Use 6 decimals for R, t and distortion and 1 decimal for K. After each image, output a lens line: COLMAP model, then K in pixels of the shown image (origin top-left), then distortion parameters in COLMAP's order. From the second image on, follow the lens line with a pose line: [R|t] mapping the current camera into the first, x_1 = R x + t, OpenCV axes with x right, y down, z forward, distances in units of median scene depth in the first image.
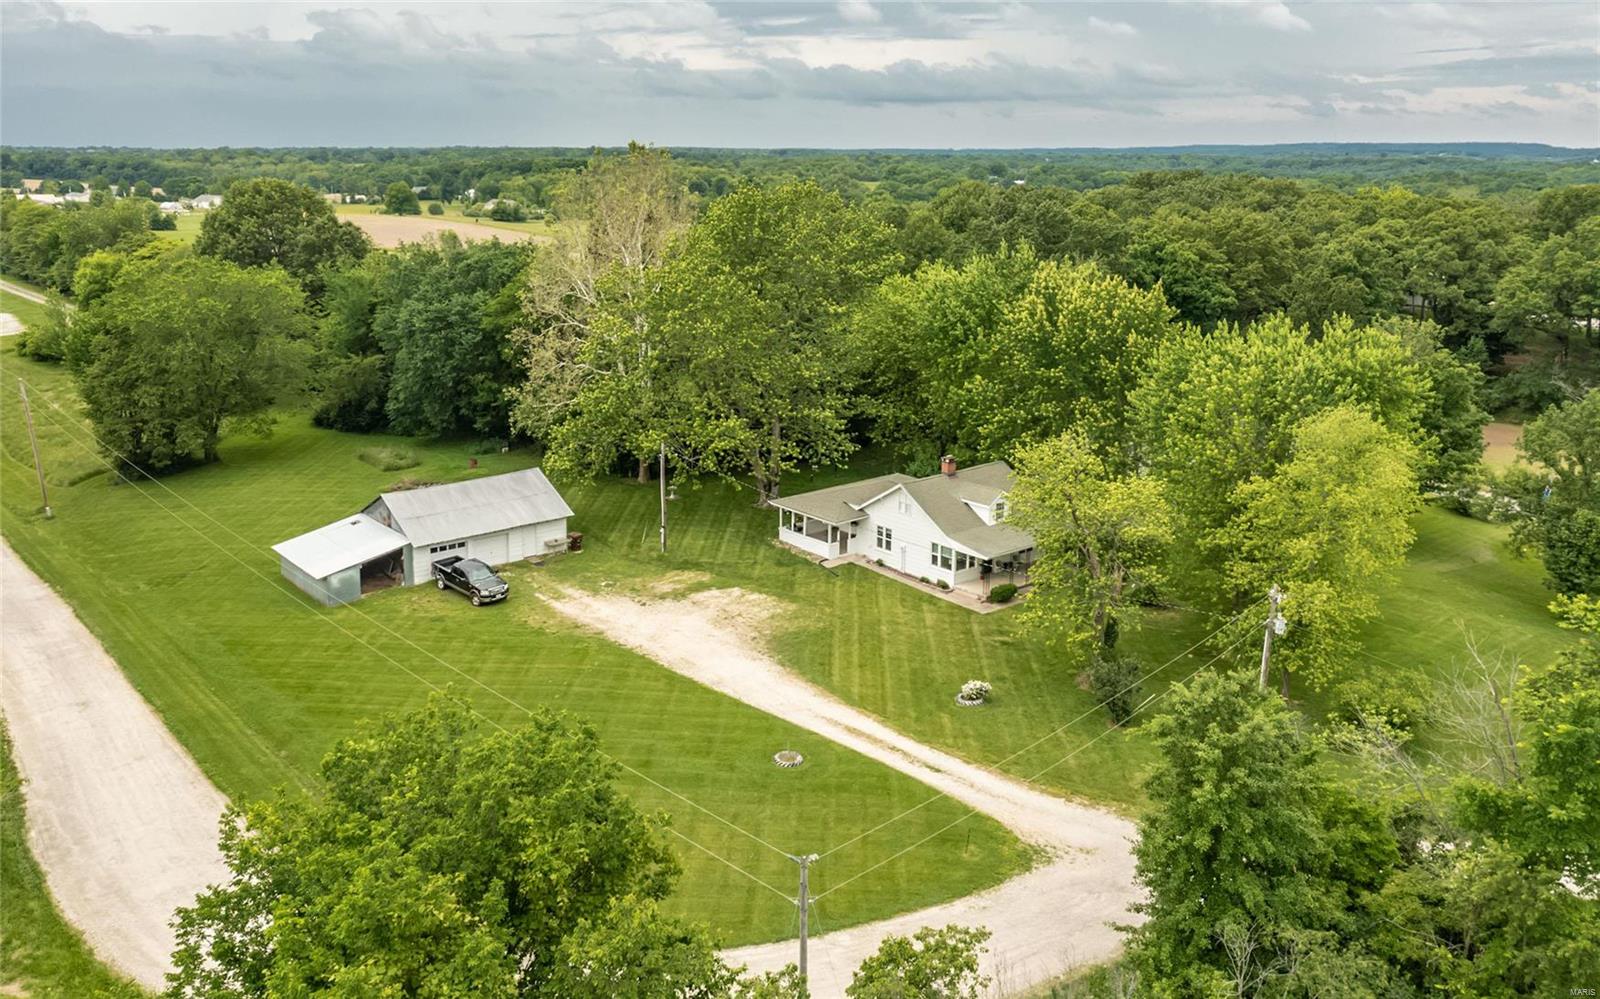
lens RADIAL K [[1271.0, 0, 797.6], [0, 1271.0, 433.9], [0, 0, 1]] dist [0.006779, -0.007443]
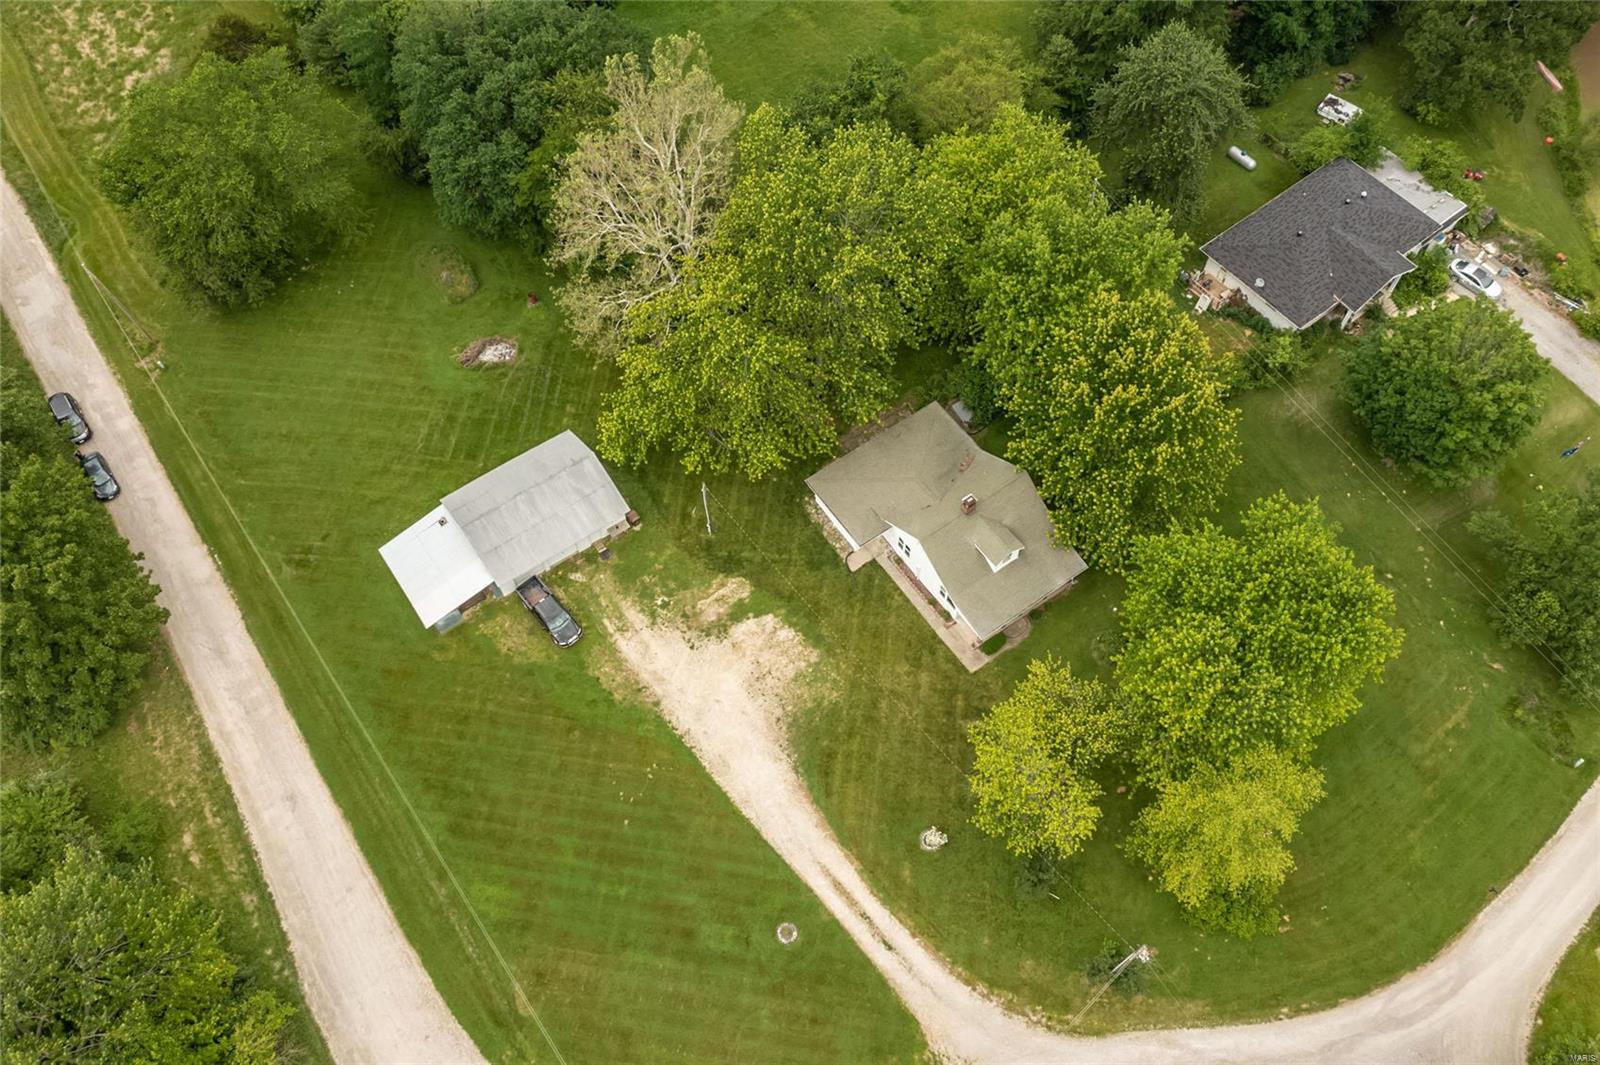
lens RADIAL K [[1232.0, 0, 810.1], [0, 1232.0, 525.9], [0, 0, 1]] dist [-0.006413, 0.004421]
pose [[0.996019, 0.063237, -0.062834, 0.054557], [0.004317, 0.669798, 0.742531, -0.773394], [0.089042, -0.739846, 0.666858, 0.293415]]
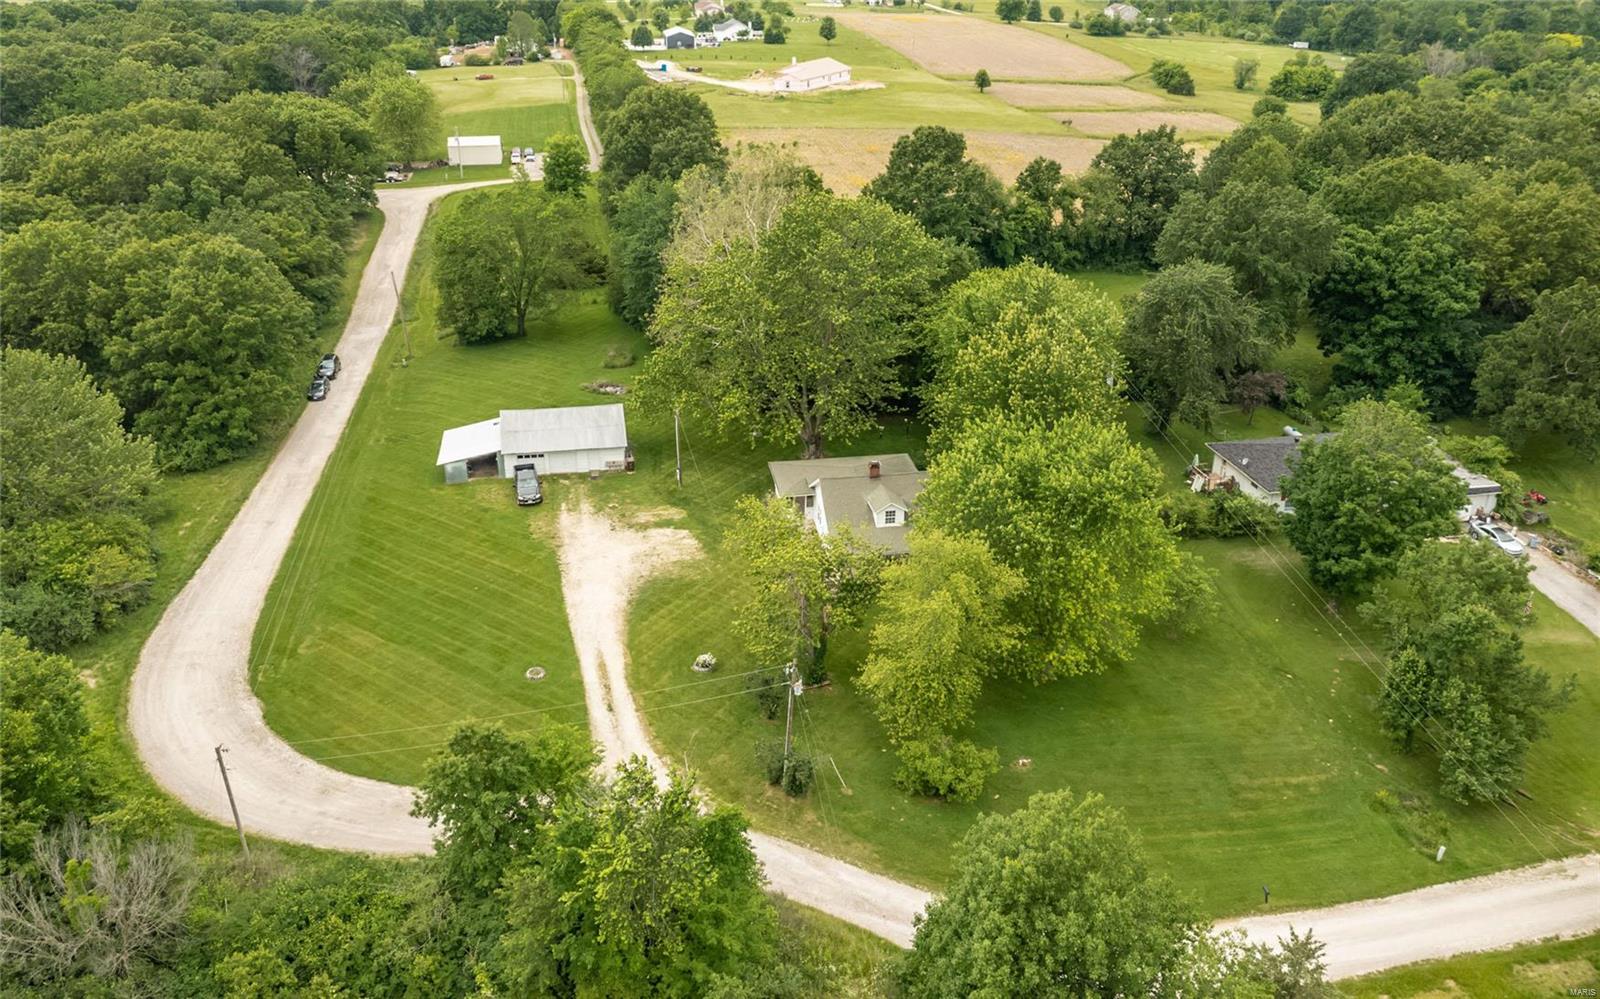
lens RADIAL K [[1237.4, 0, 800.0], [0, 1237.4, 499.5], [0, 0, 1]] dist [0.002007, -0.000161]
pose [[0.860236, 0.219058, -0.460442, 0.636292], [-0.109383, 0.961270, 0.252972, -0.248849], [0.498025, -0.167251, 0.850881, -0.043901]]
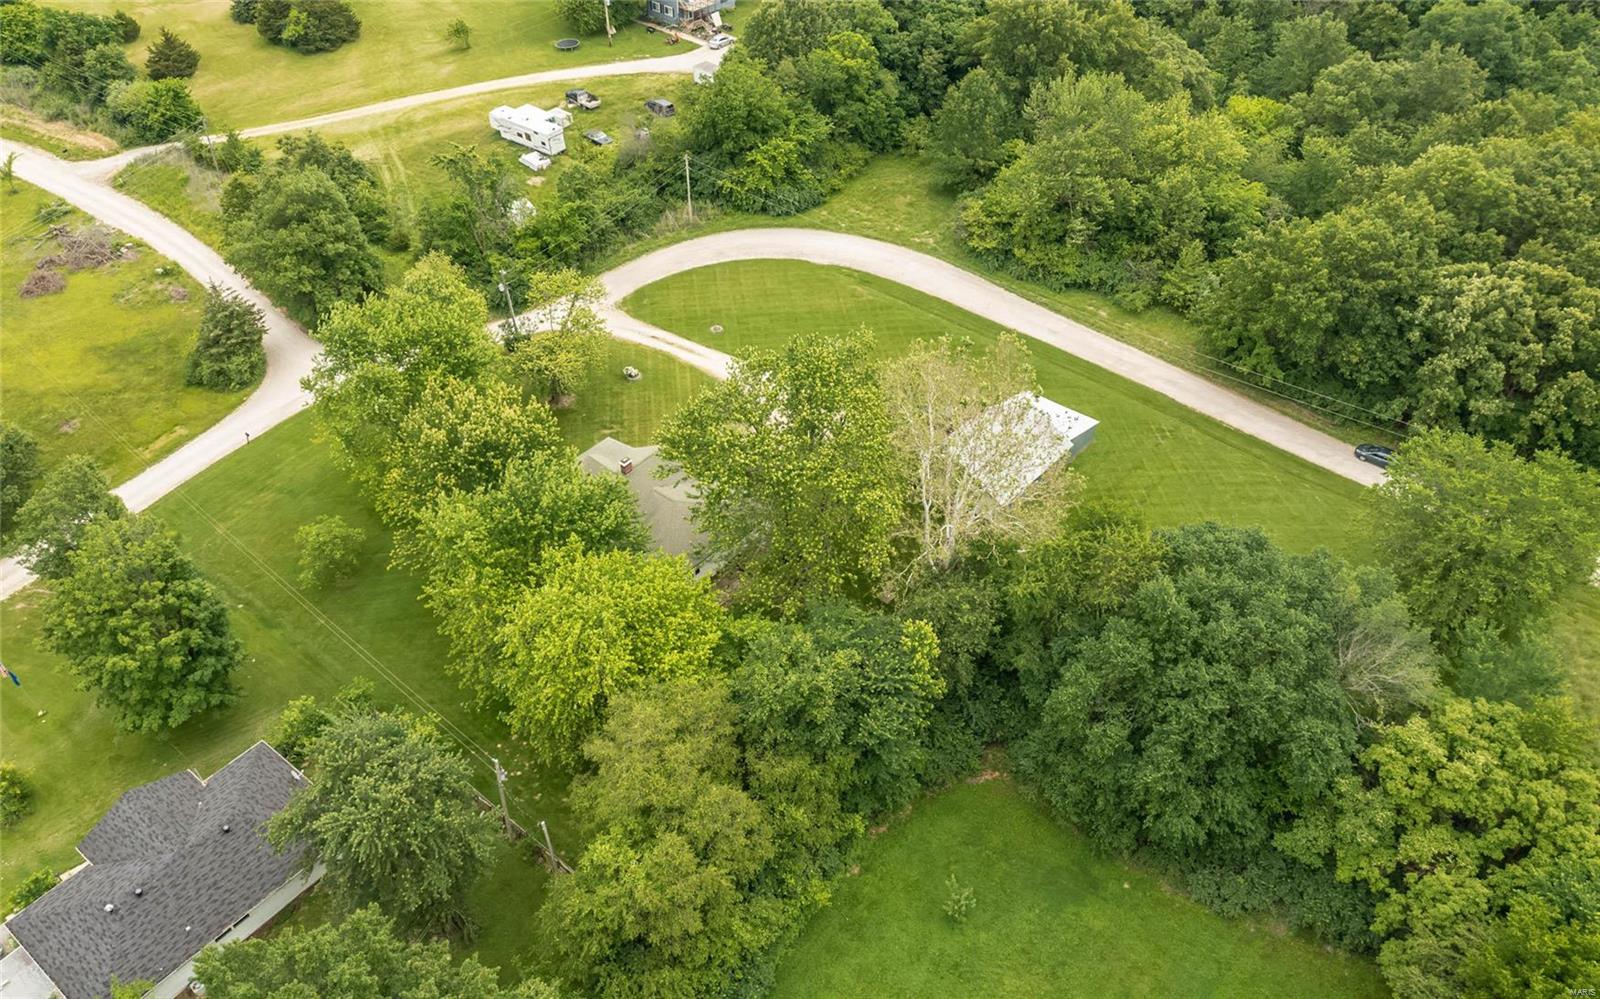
lens RADIAL K [[1271.0, 0, 797.6], [0, 1271.0, 433.9], [0, 0, 1]] dist [0.006779, -0.007443]
pose [[-0.987061, 0.099551, -0.125703, 0.113097], [-0.032766, 0.642171, 0.765861, -1.010425], [0.156965, 0.760070, -0.630599, 1.881510]]
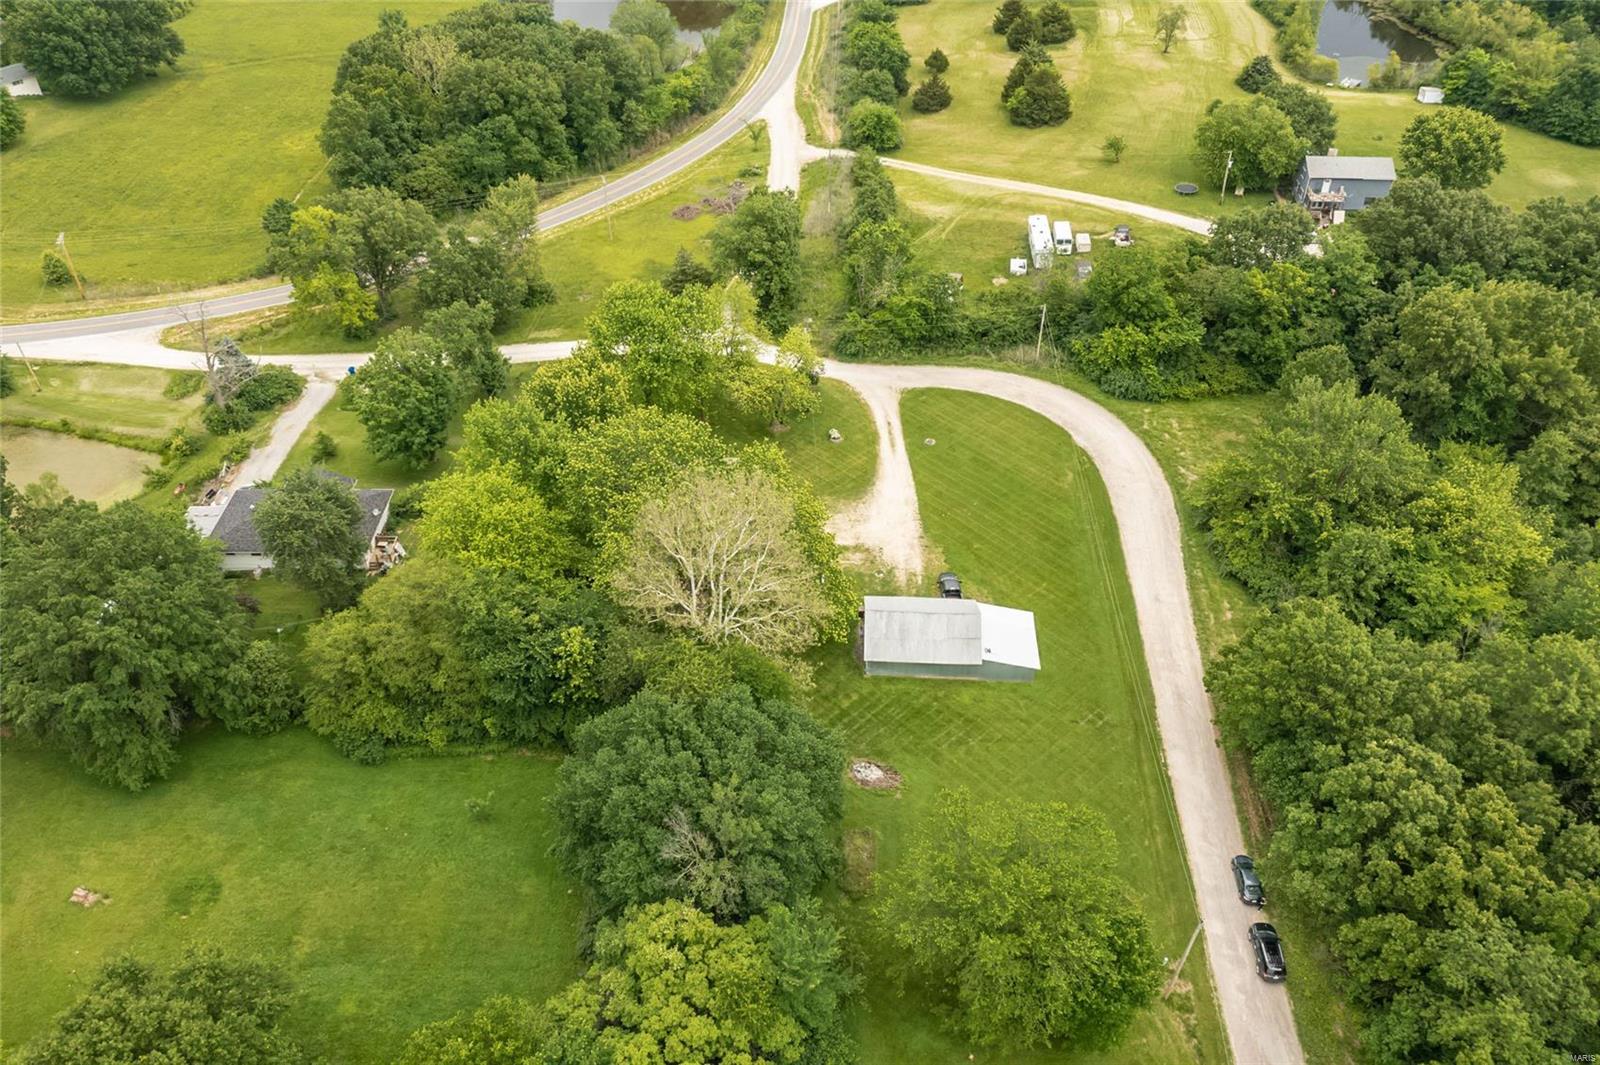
lens RADIAL K [[1282.0, 0, 800.0], [0, 1282.0, 532.5], [0, 0, 1]] dist [-0.000150, 0.005643]
pose [[-0.729155, -0.425266, 0.536172, -0.955736], [0.160064, 0.655768, 0.737800, -1.185352], [-0.665366, 0.623793, -0.410086, 1.716863]]
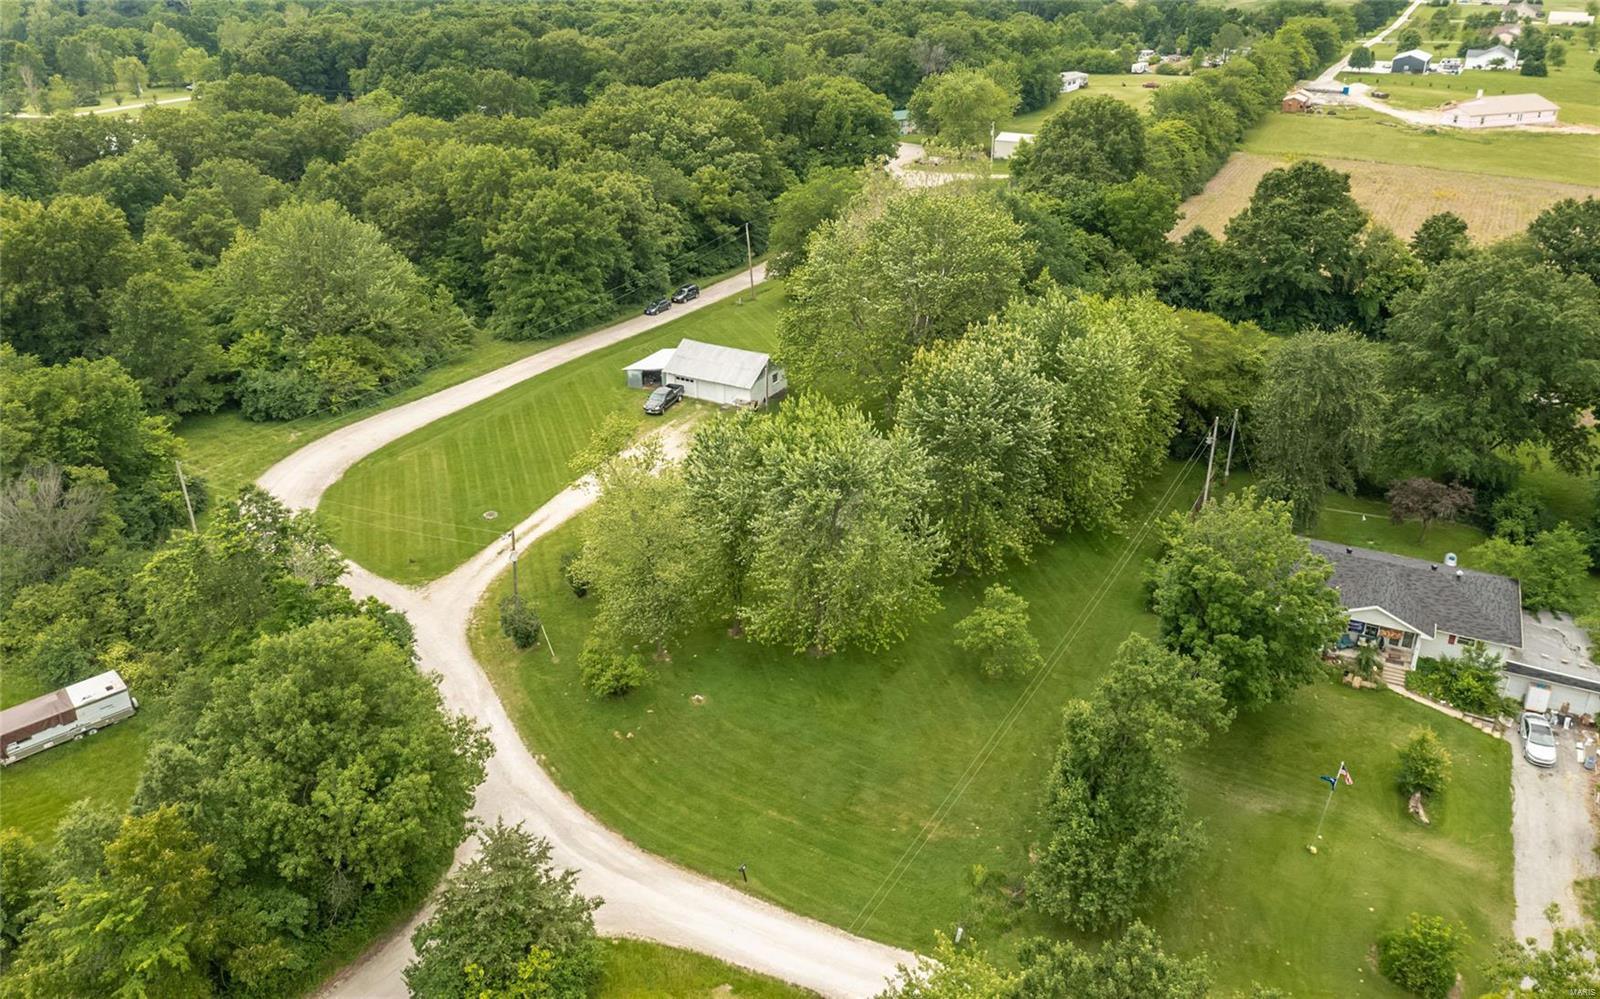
lens RADIAL K [[1237.4, 0, 800.0], [0, 1237.4, 499.5], [0, 0, 1]] dist [0.002007, -0.000161]
pose [[0.361318, 0.397238, -0.843594, 1.241305], [-0.204061, 0.916470, 0.344153, -0.364811], [0.909840, 0.047796, 0.412198, 0.460955]]
